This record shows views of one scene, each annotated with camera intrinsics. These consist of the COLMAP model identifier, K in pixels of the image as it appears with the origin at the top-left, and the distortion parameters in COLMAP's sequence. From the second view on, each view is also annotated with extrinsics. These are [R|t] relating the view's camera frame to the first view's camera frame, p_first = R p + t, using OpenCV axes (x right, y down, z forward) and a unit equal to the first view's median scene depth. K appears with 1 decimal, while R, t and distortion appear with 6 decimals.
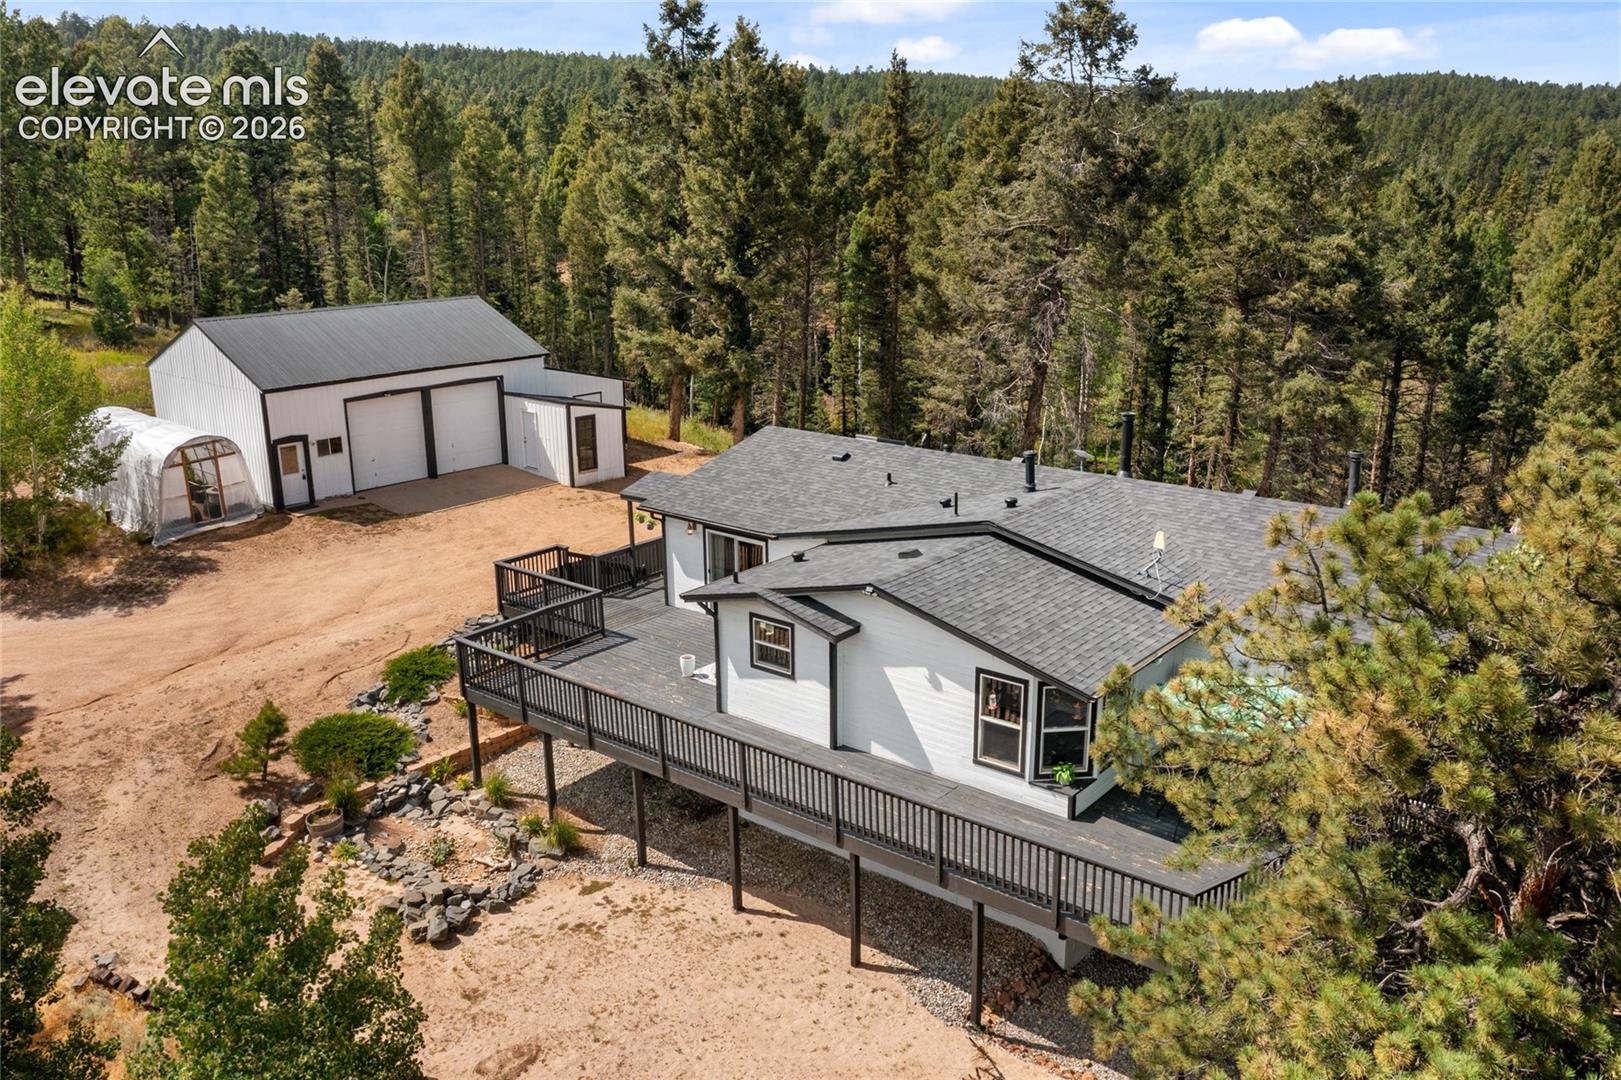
lens RADIAL K [[1288.9, 0, 810.5], [0, 1288.9, 540.0], [0, 0, 1]] dist [-0.015070, -0.007915]
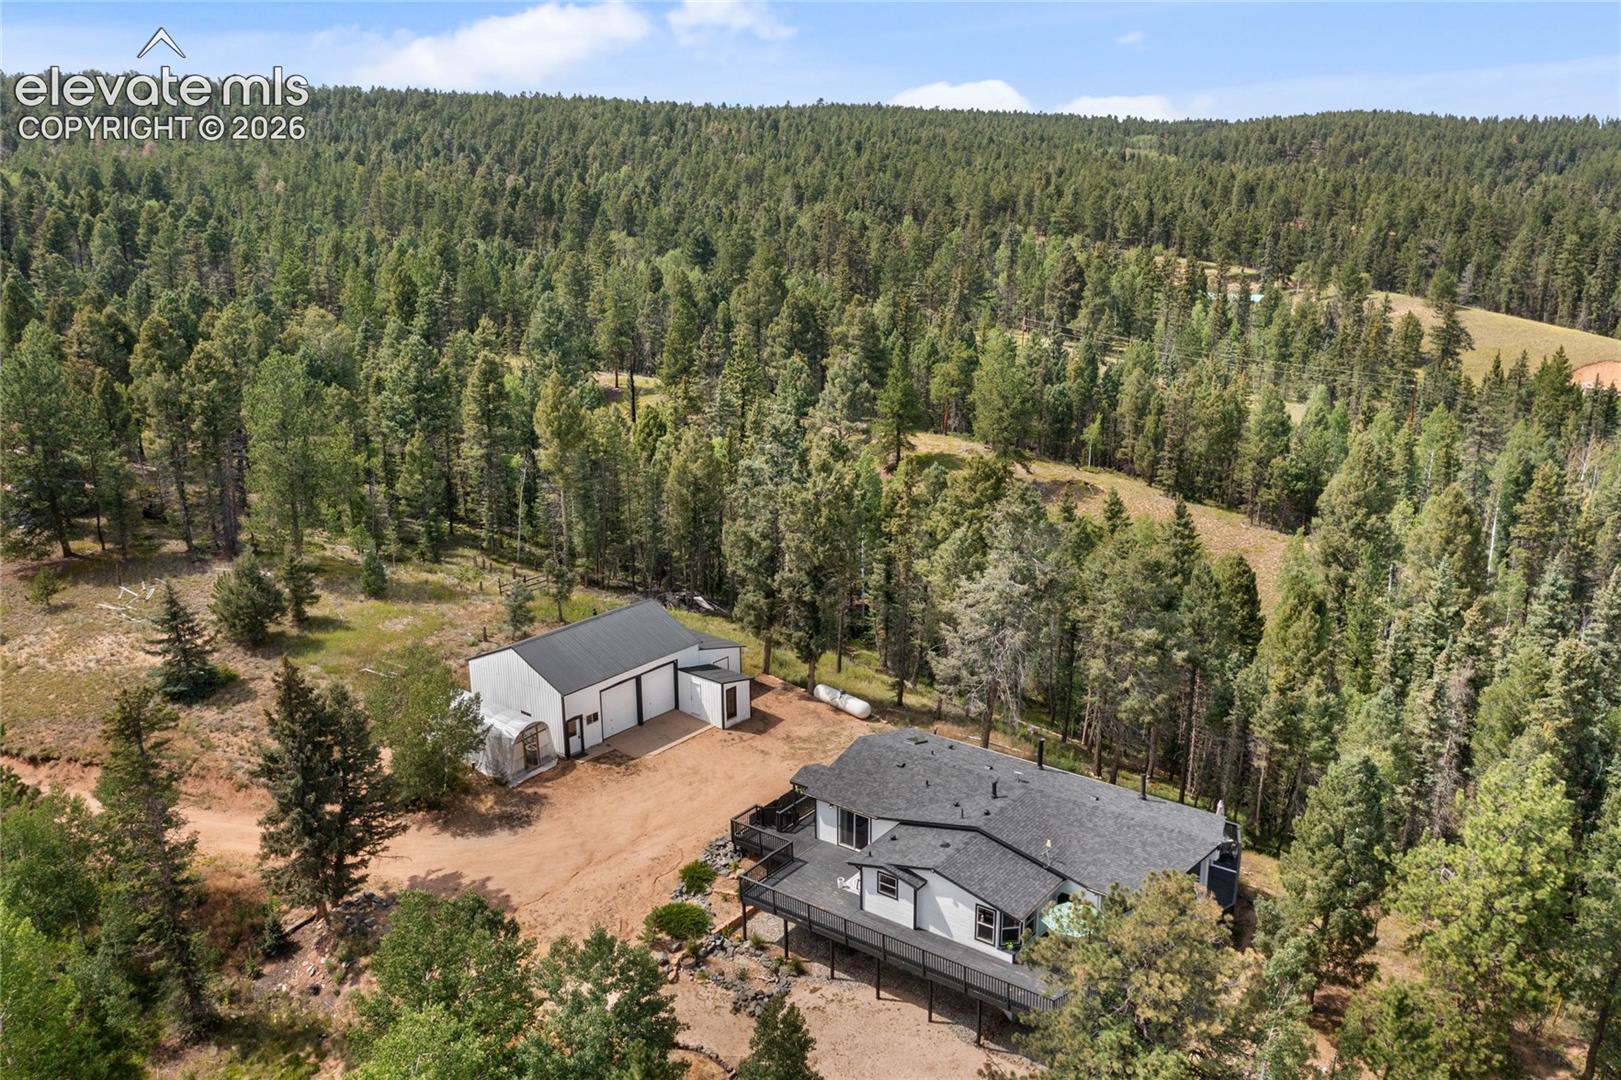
lens RADIAL K [[1291.1, 0, 810.5], [0, 1291.1, 540.0], [0, 0, 1]] dist [-0.029024, 0.012178]
pose [[0.999204, -0.011634, 0.038161, -0.162232], [0.011758, 0.999926, -0.003031, -0.348852], [-0.038123, 0.003477, 0.999267, -0.867955]]
